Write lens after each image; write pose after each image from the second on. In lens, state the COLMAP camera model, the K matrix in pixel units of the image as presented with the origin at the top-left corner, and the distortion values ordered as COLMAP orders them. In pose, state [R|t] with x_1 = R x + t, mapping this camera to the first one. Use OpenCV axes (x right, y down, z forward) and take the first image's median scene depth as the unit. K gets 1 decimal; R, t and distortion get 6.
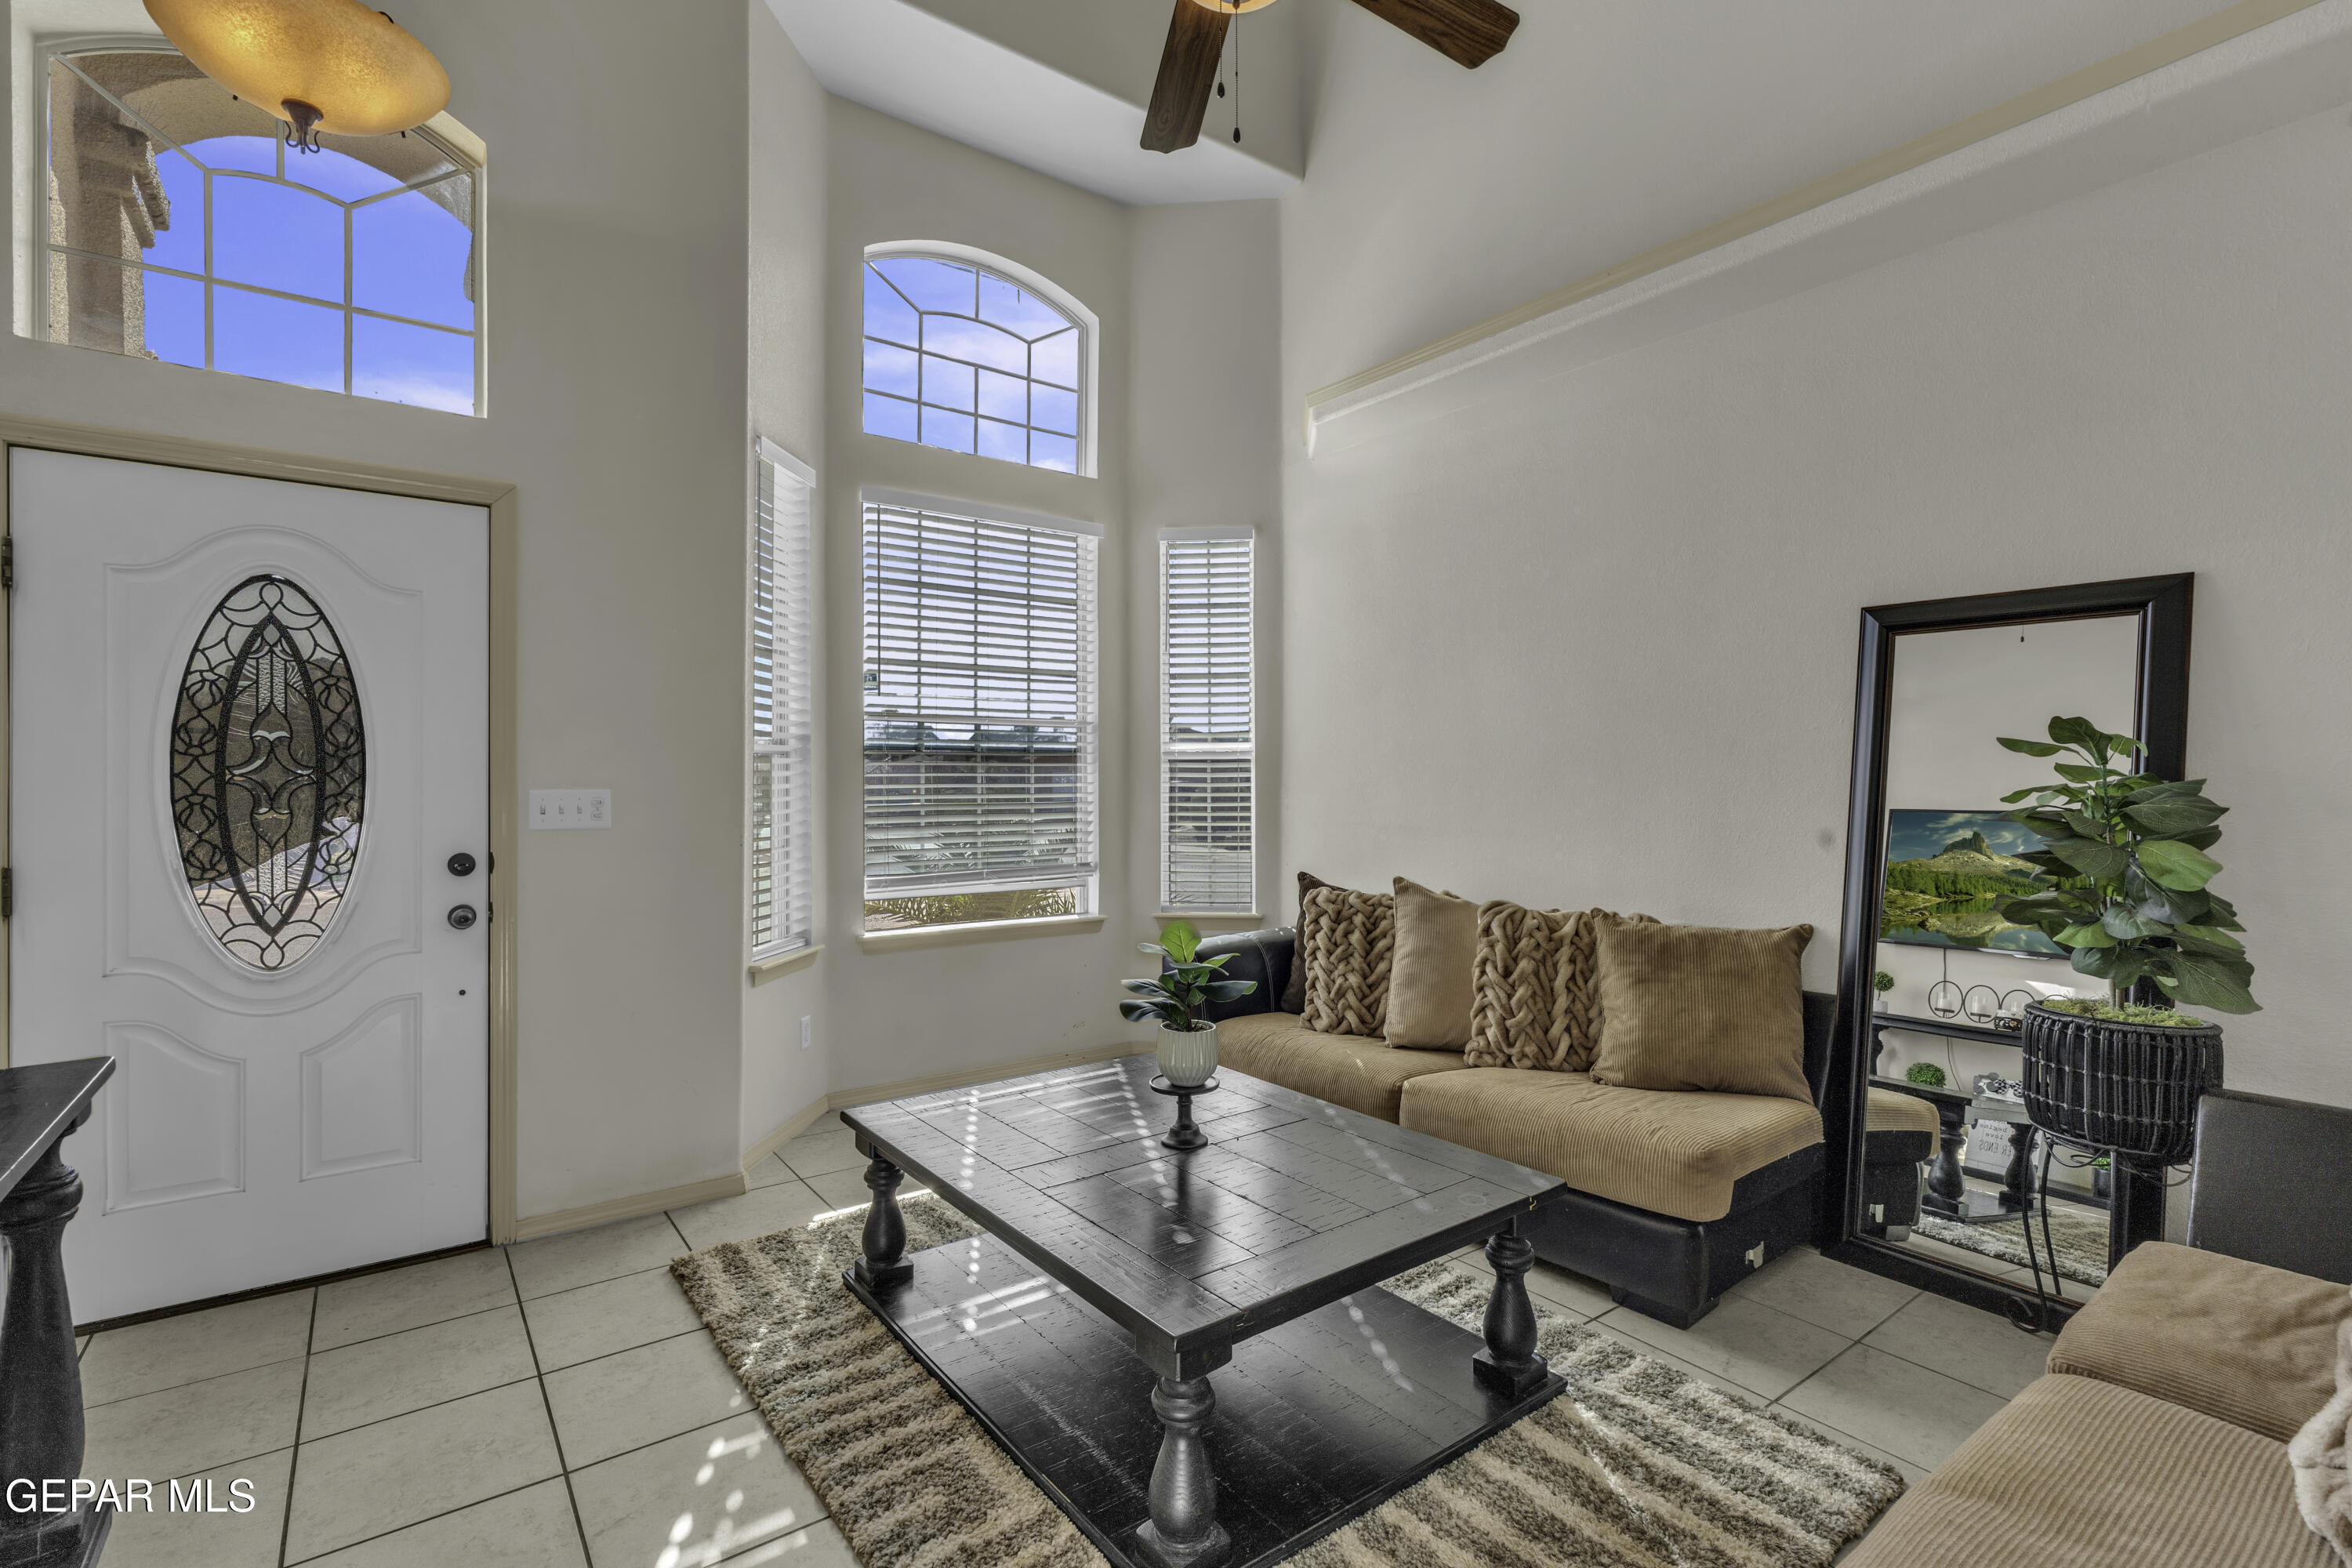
lens RADIAL K [[1065.4, 0, 1171.6], [0, 1065.4, 782.0], [0, 0, 1]] dist [-0.008610, 0.001538]
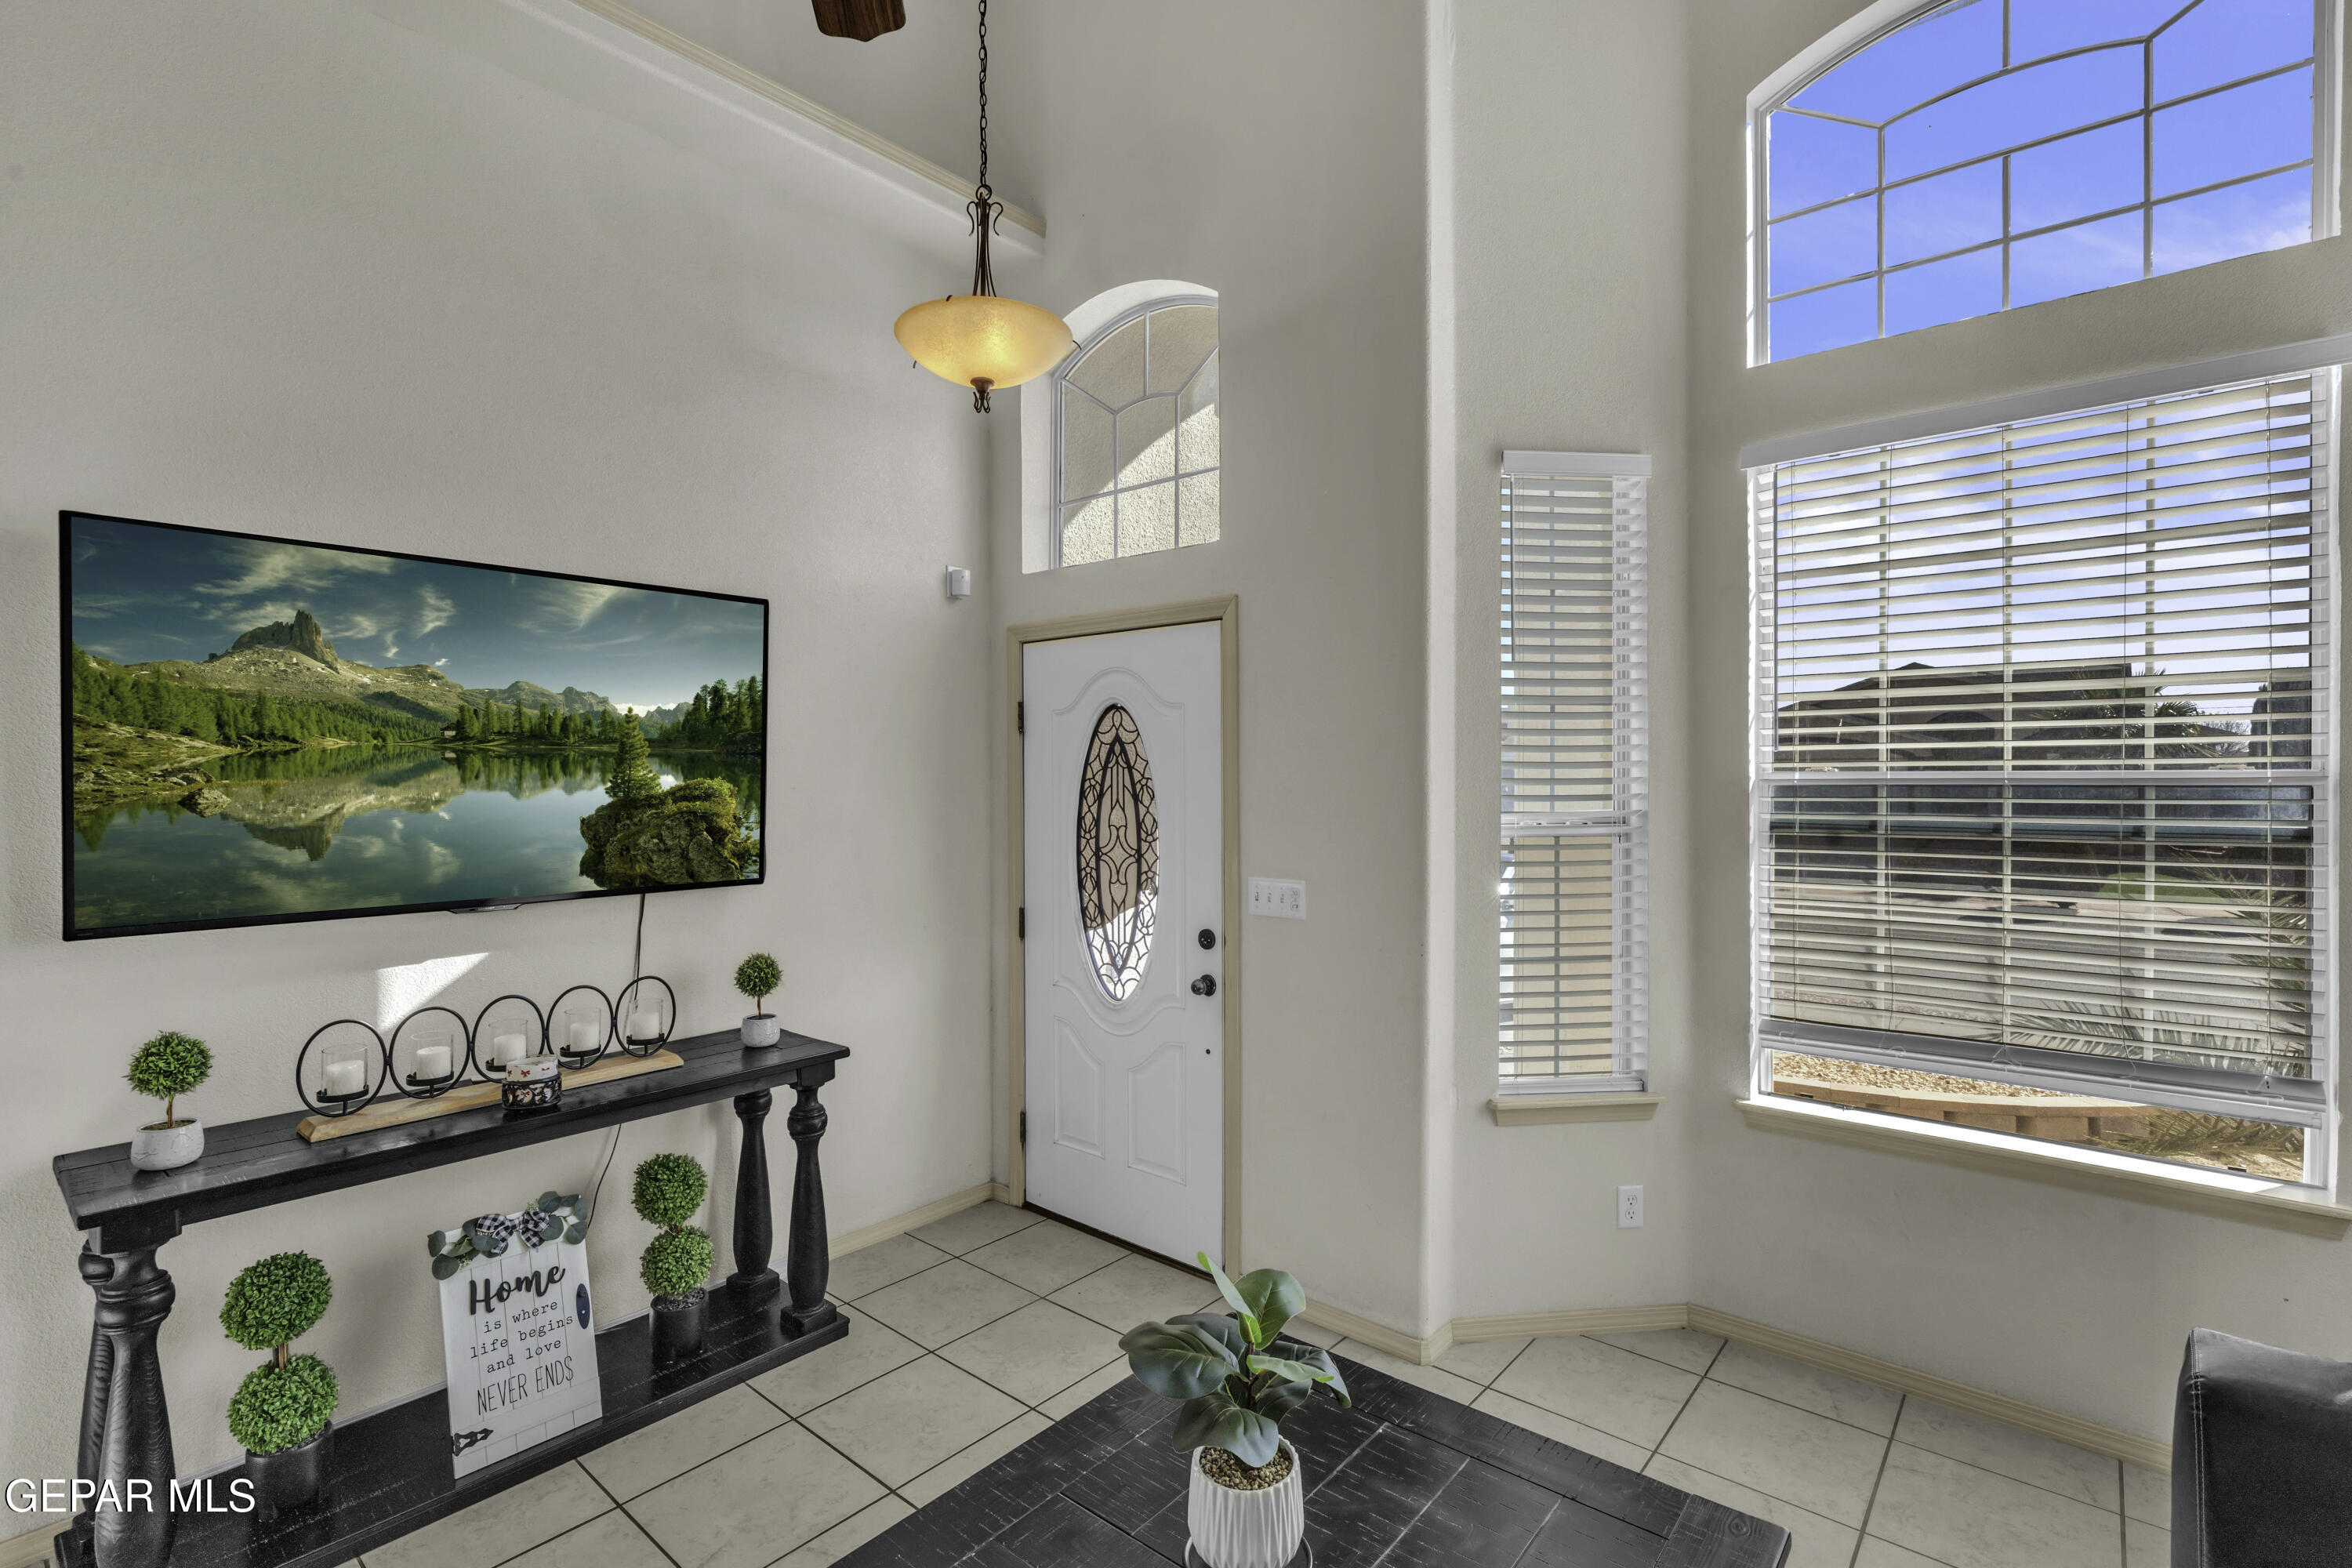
lens RADIAL K [[1065.4, 0, 1171.8], [0, 1065.4, 785.8], [0, 0, 1]] dist [-0.008610, 0.001538]
pose [[0.225008, 0.006178, -0.974337, 0.462654], [0.000922, 0.999978, 0.006553, -0.100179], [0.974356, -0.002372, 0.224998, 0.753884]]
